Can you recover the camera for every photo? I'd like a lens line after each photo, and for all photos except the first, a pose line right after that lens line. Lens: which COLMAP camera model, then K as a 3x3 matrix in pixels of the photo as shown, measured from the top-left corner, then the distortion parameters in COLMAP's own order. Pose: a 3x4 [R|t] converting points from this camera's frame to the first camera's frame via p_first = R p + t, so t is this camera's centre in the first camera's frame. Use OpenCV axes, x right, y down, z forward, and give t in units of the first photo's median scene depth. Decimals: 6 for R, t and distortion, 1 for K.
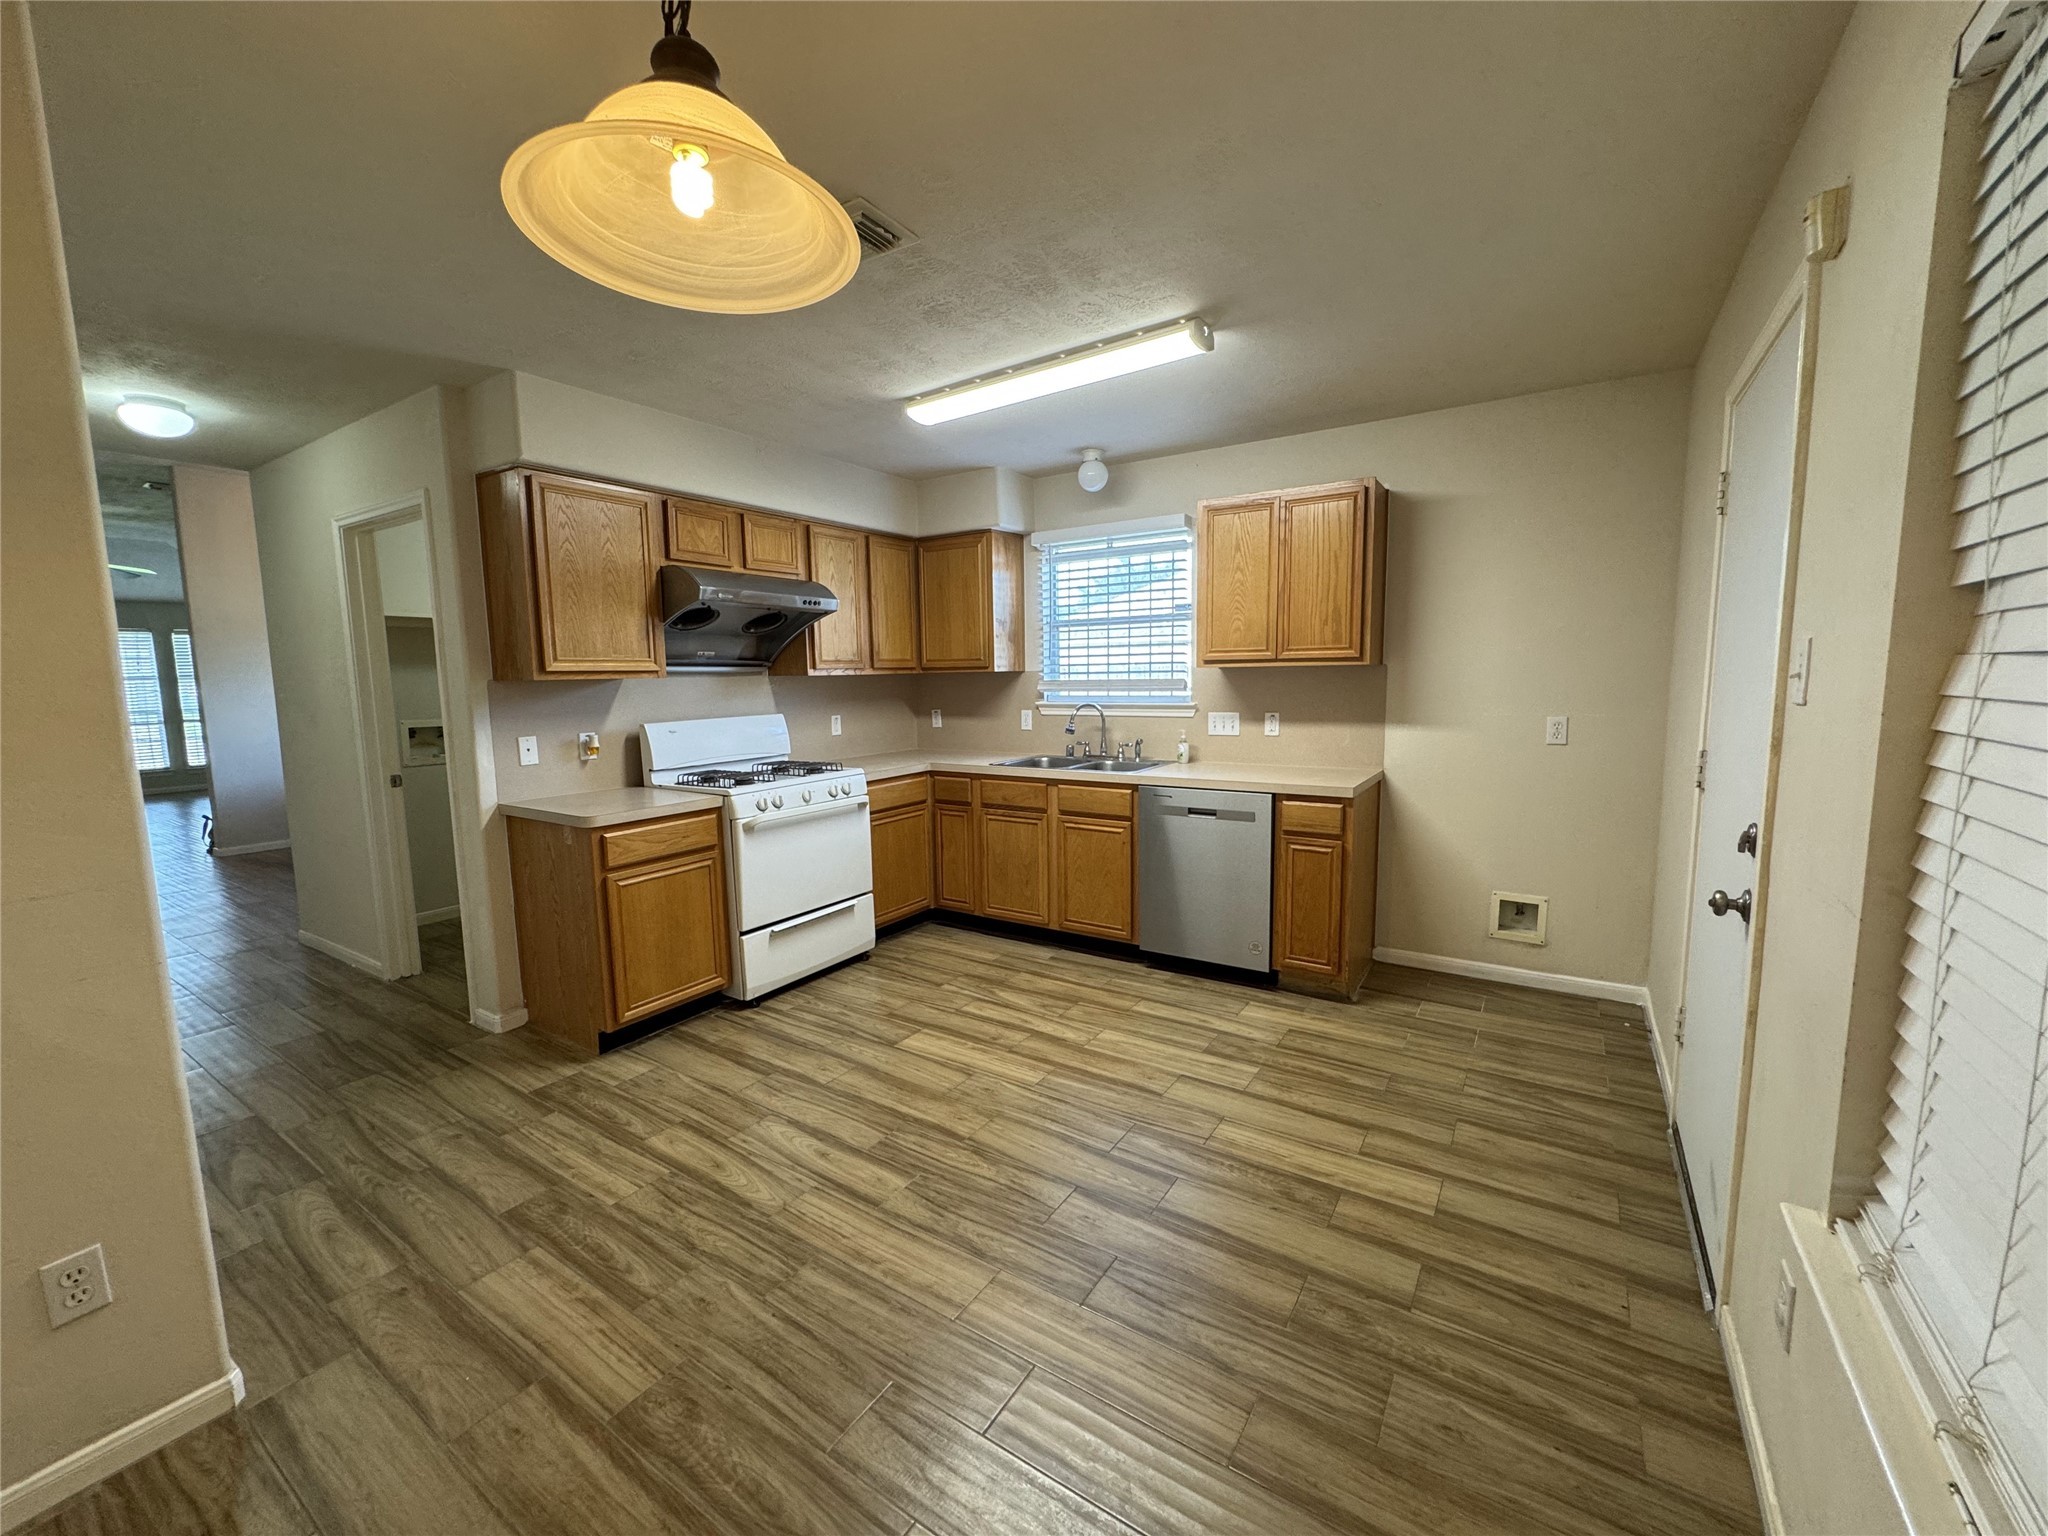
lens RADIAL K [[820.9, 0, 1024.8], [0, 820.9, 769.1], [0, 0, 1]] dist [-0.003220, 0.000451]
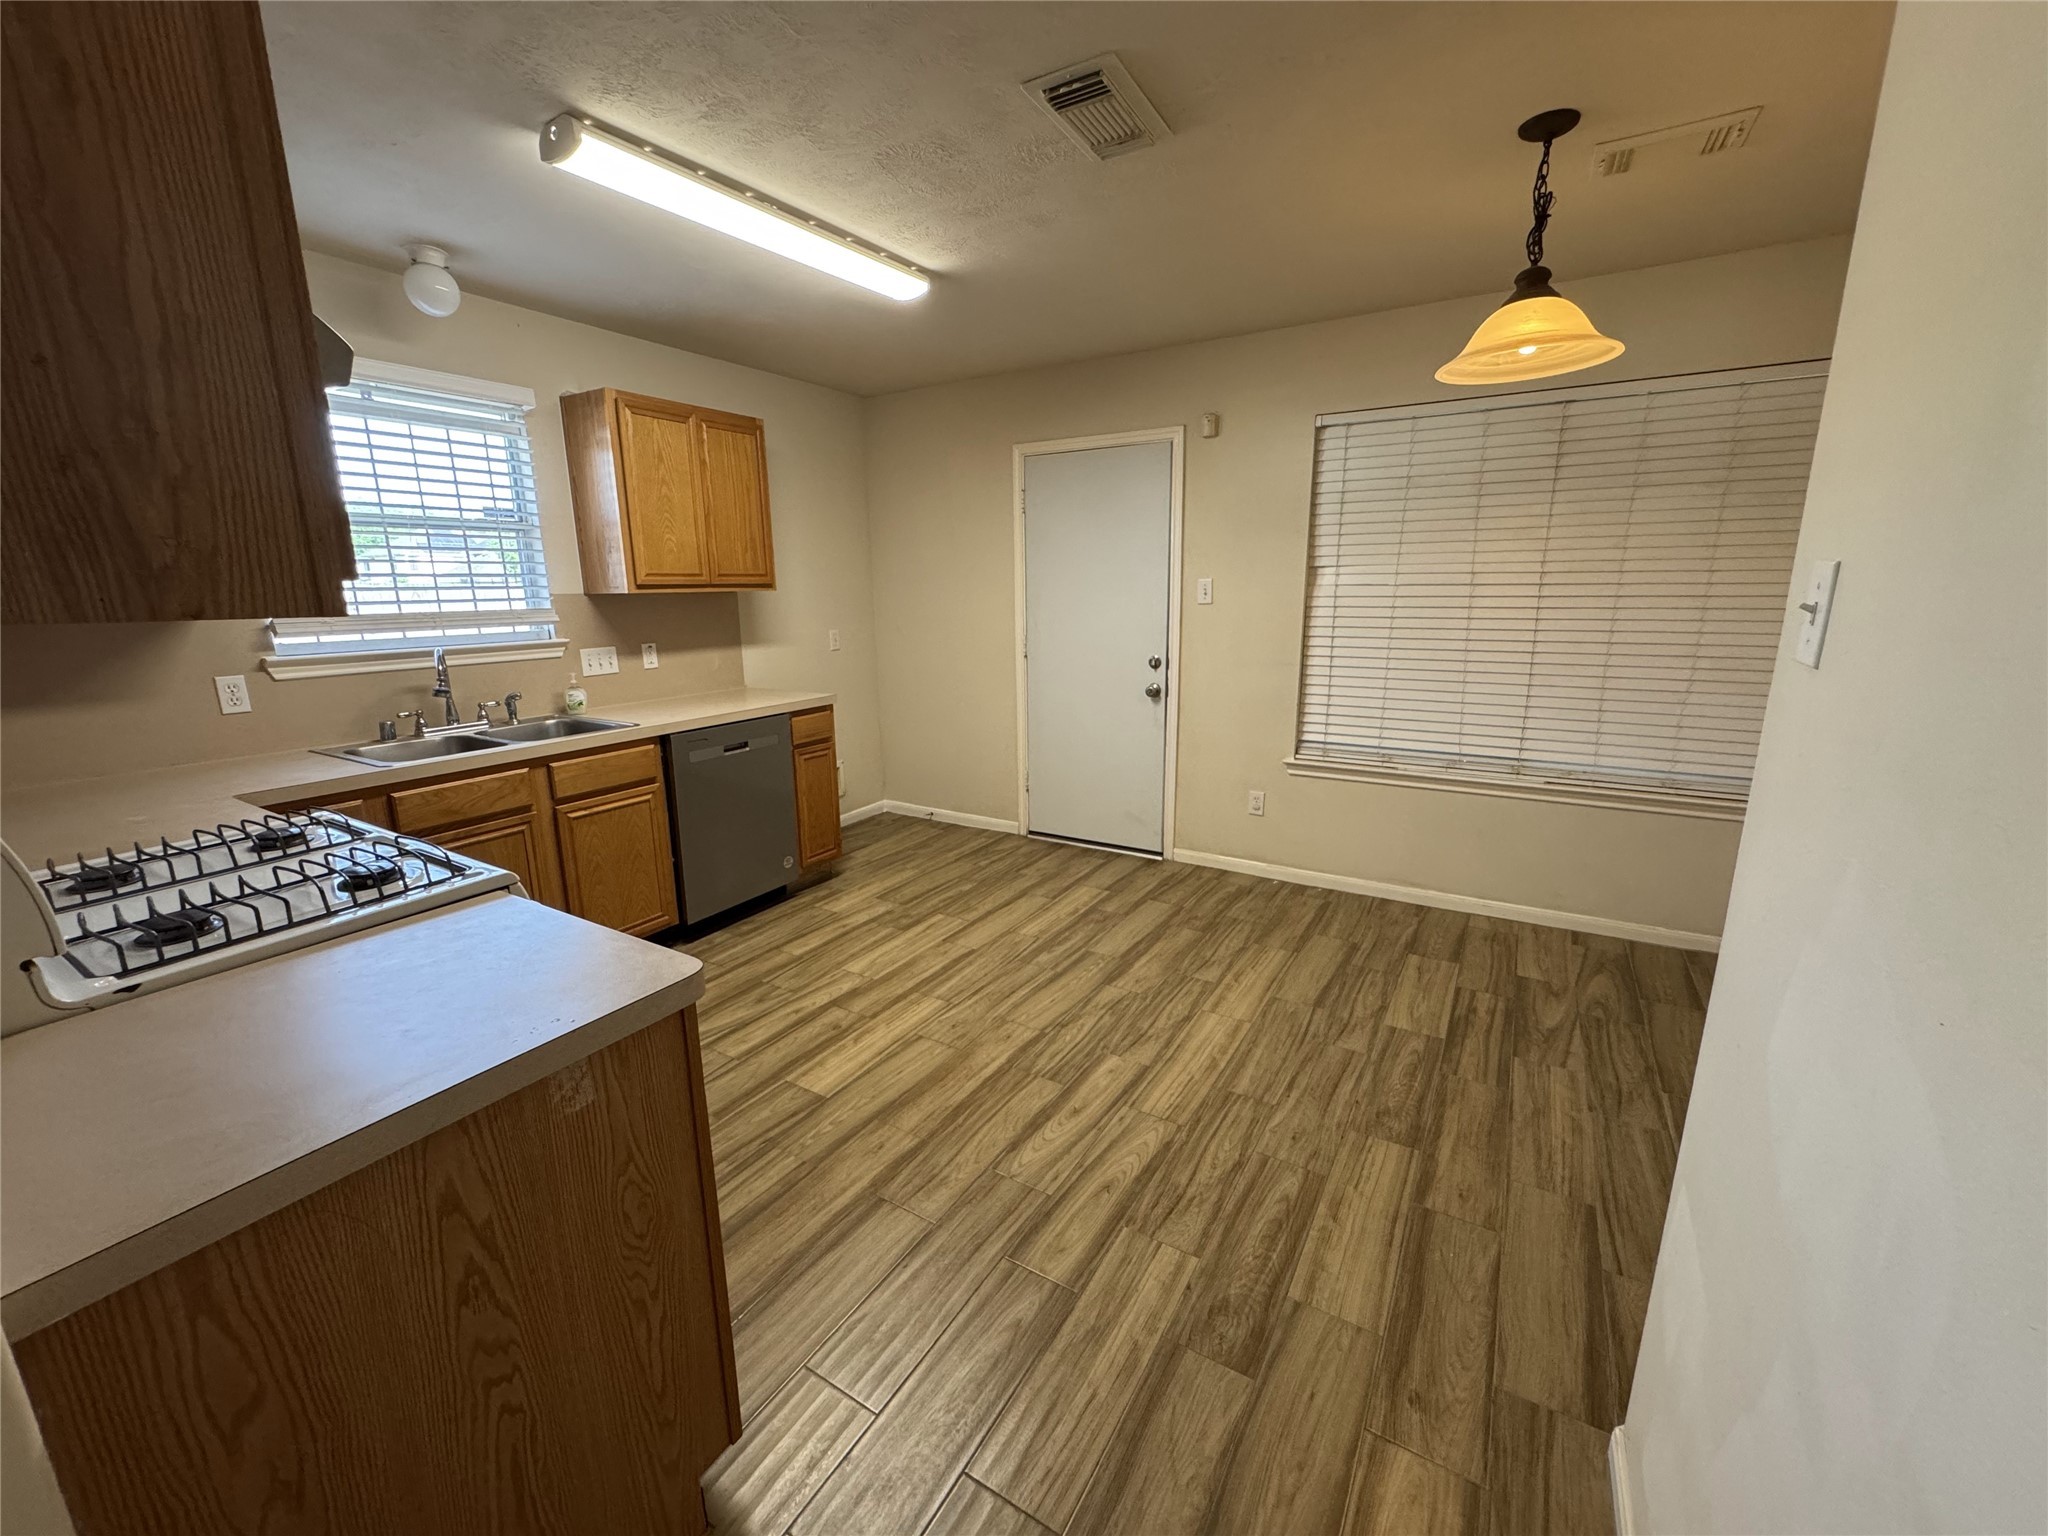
lens RADIAL K [[820.9, 0, 1024.8], [0, 820.9, 769.1], [0, 0, 1]] dist [-0.003220, 0.000451]
pose [[-0.034536, -0.202684, 0.978635, -1.011725], [0.129481, 0.970059, 0.205477, -0.103797], [-0.990980, 0.133811, -0.007258, 0.945114]]
